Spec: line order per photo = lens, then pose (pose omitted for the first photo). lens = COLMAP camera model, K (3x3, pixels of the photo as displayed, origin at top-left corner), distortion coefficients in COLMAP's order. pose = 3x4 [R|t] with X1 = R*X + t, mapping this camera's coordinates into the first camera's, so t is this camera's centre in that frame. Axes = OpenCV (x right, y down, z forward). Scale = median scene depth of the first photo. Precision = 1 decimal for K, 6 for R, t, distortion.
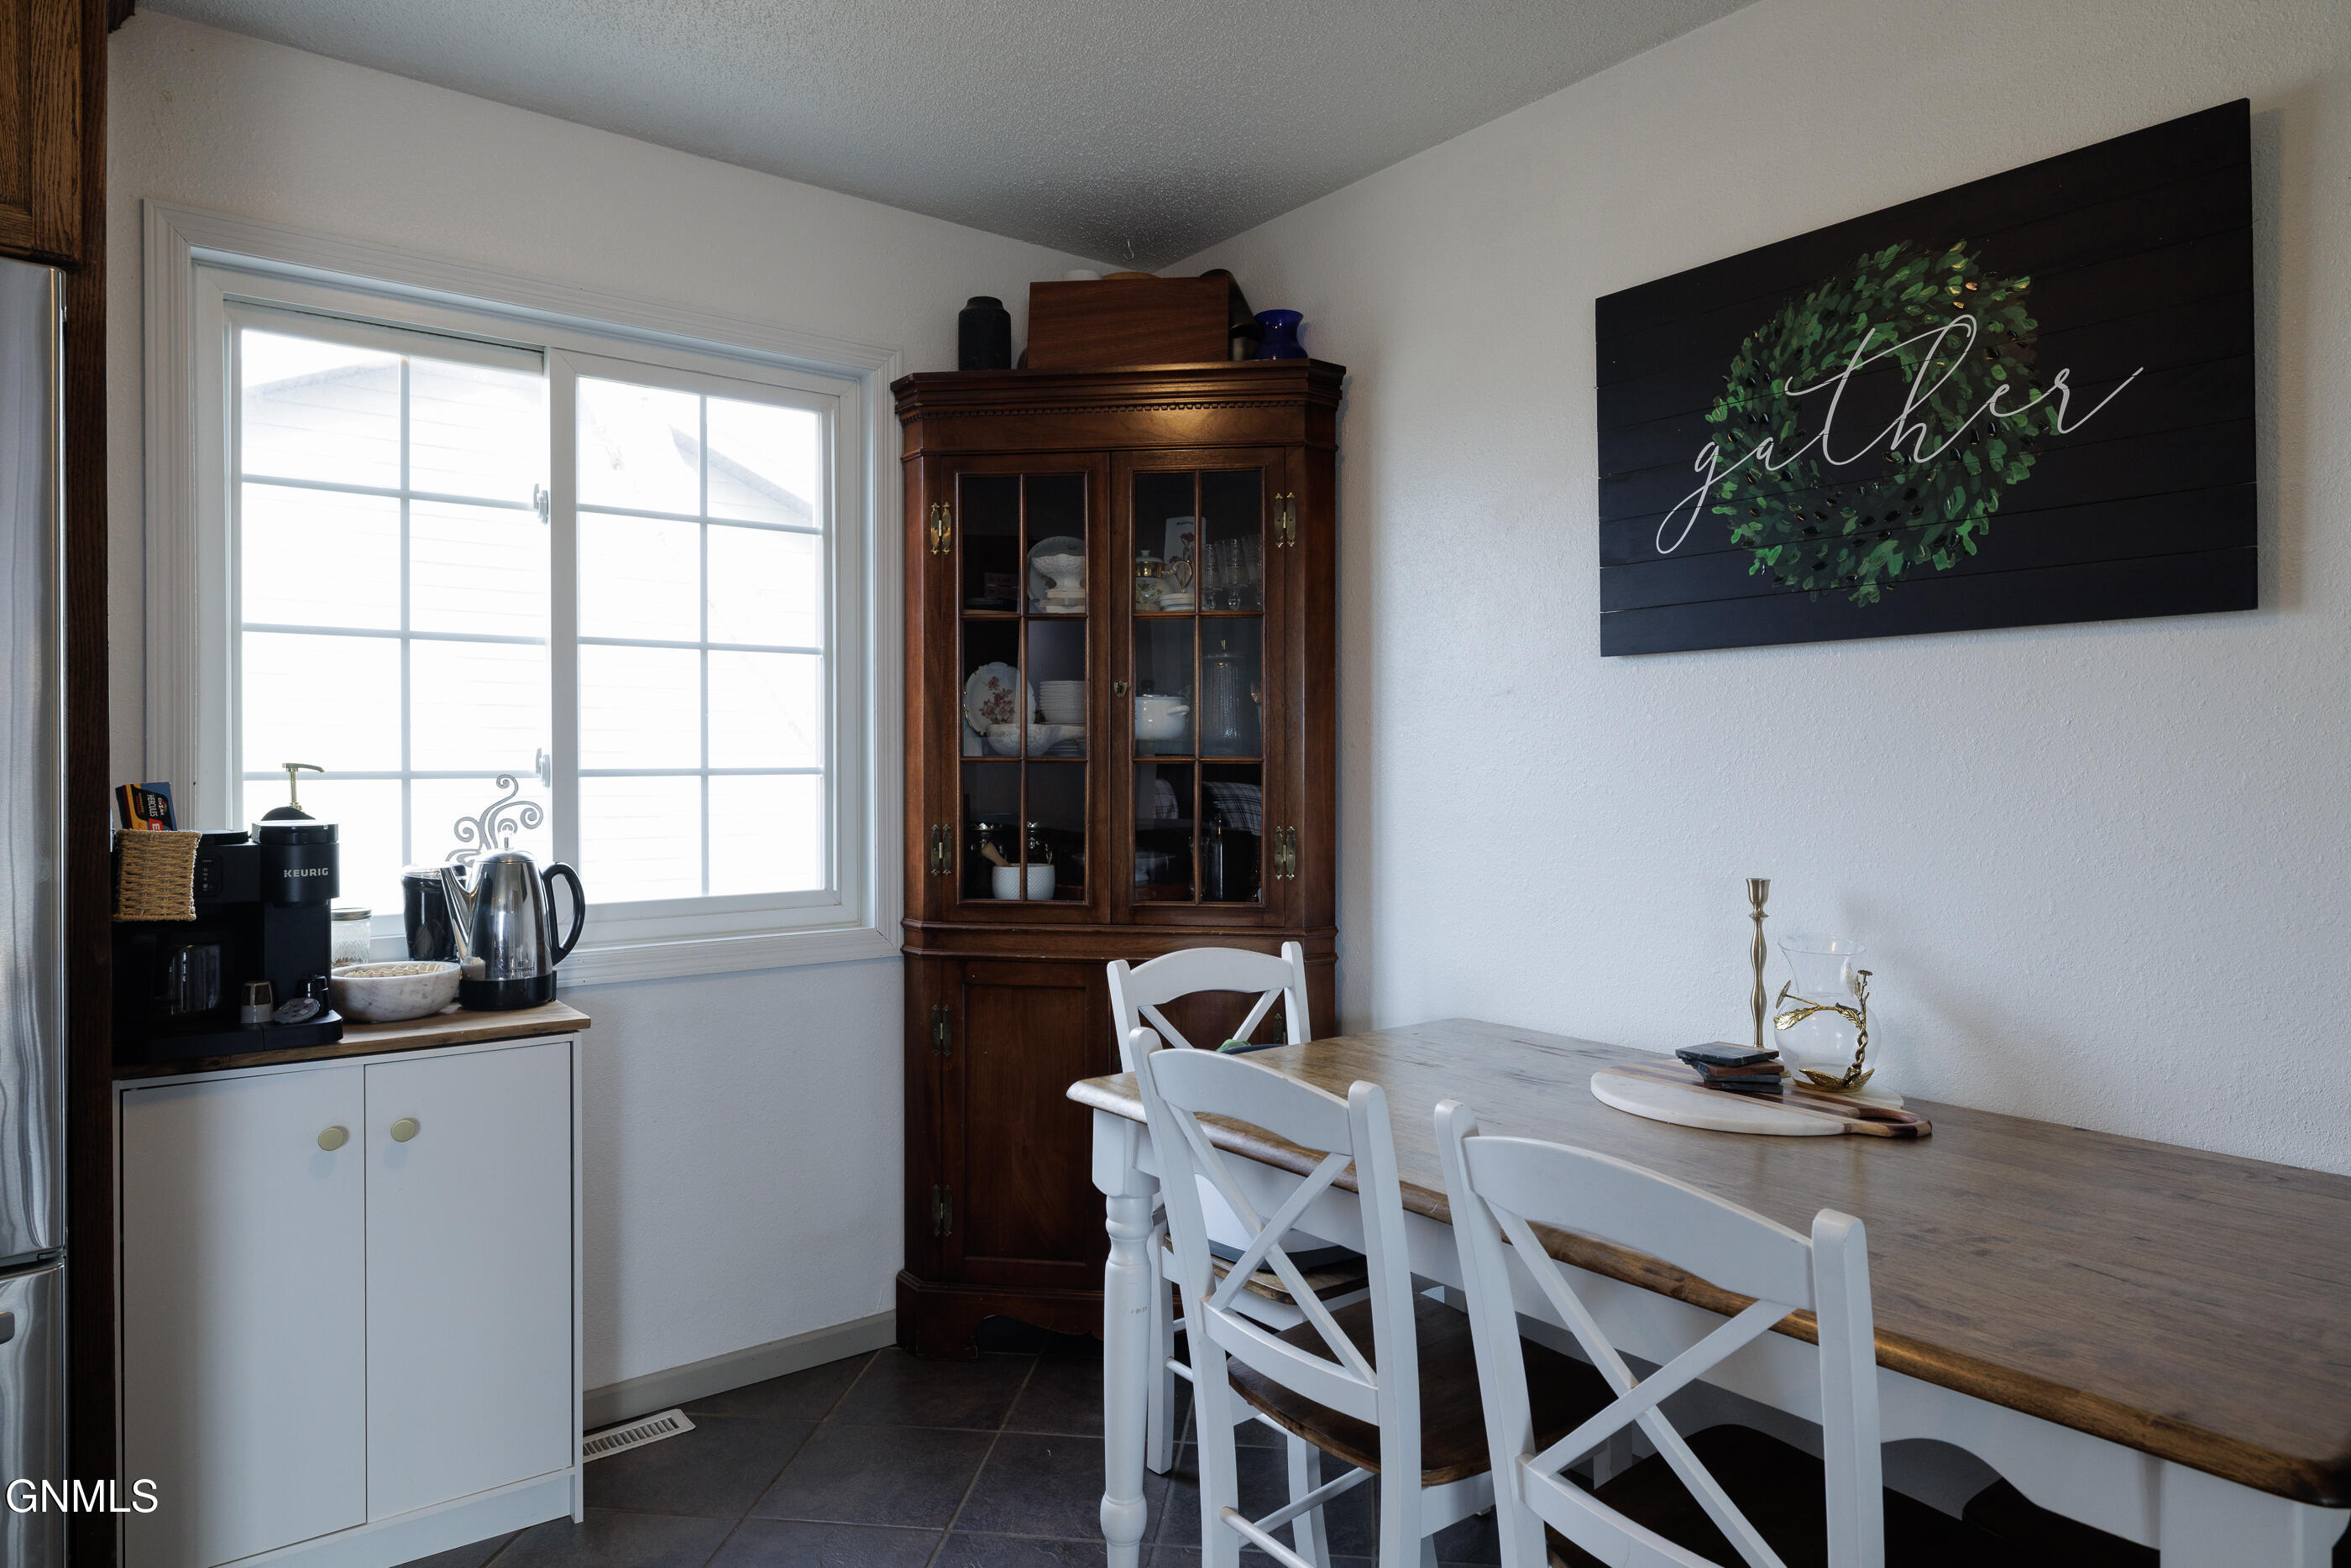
lens RADIAL K [[1411.0, 0, 1175.5], [0, 1411.0, 784.0], [0, 0, 1]] dist [-0.000943, 0.000056]
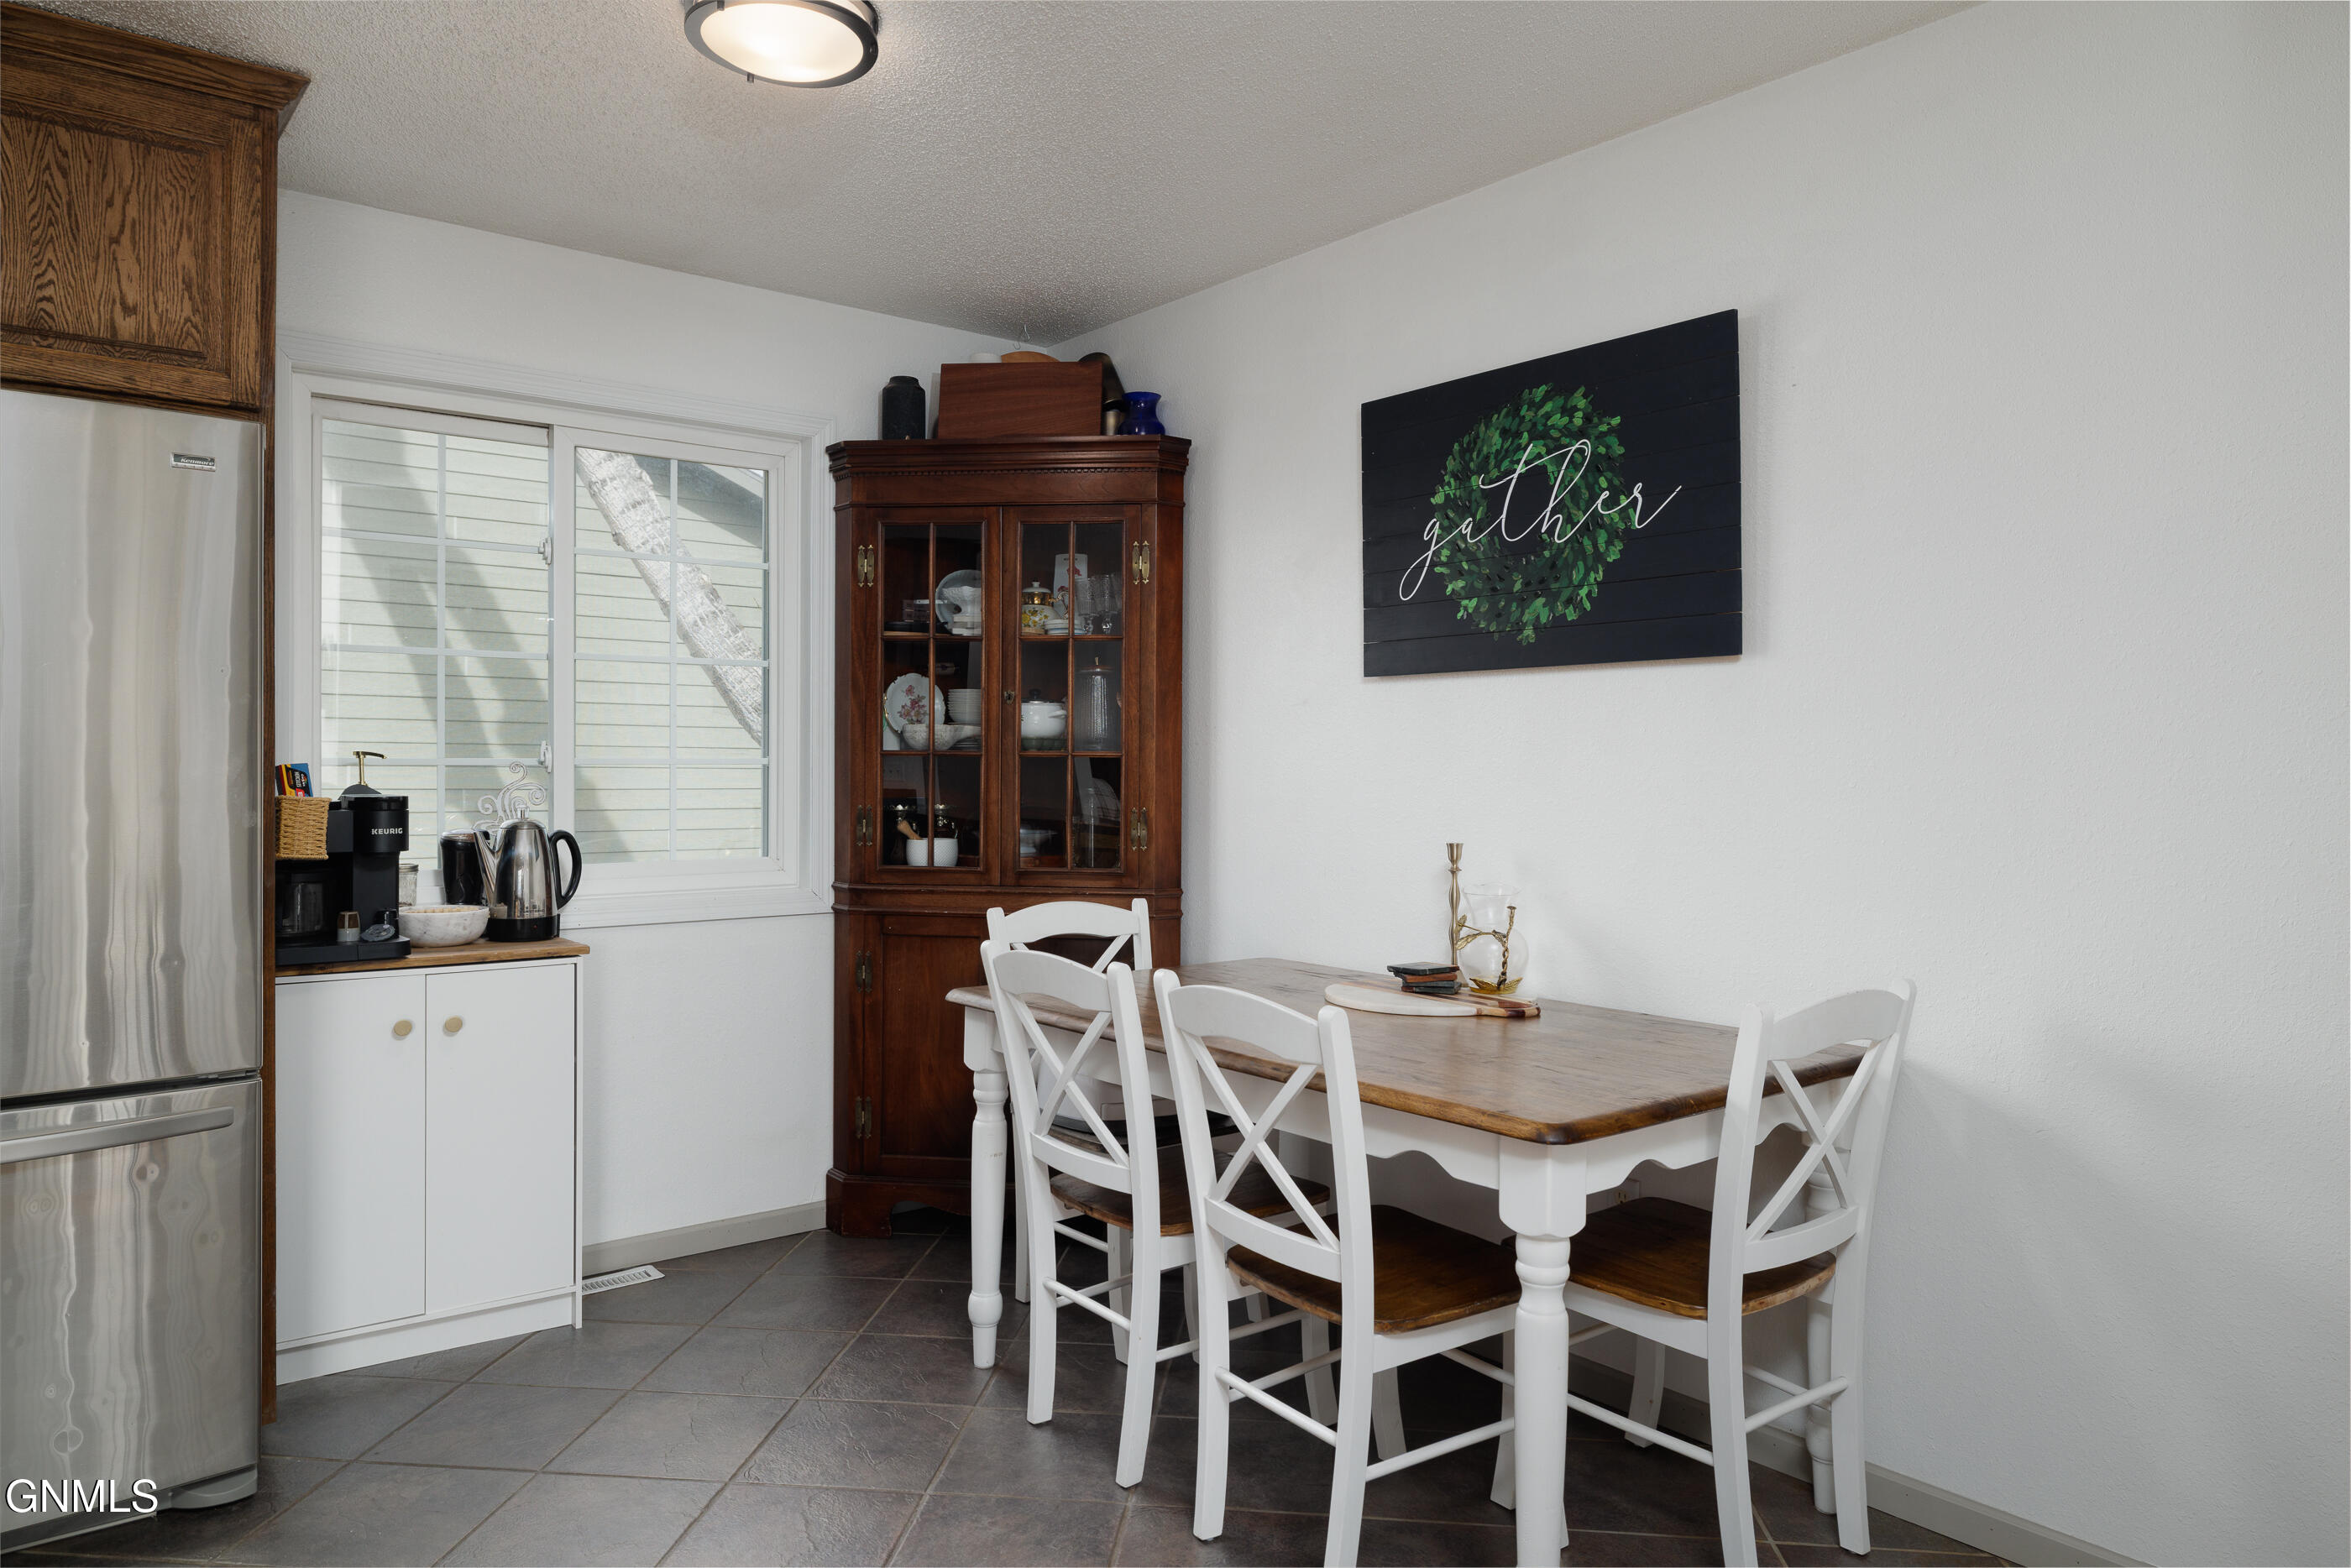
lens RADIAL K [[1513.8, 0, 1175.5], [0, 1513.8, 784.0], [0, 0, 1]] dist [-0.002491, -0.000948]
pose [[0.999894, 0.006331, 0.013120, 0.109634], [-0.006330, 0.999980, -0.000168, 0.010792], [-0.013120, 0.000085, 0.999914, -0.407954]]
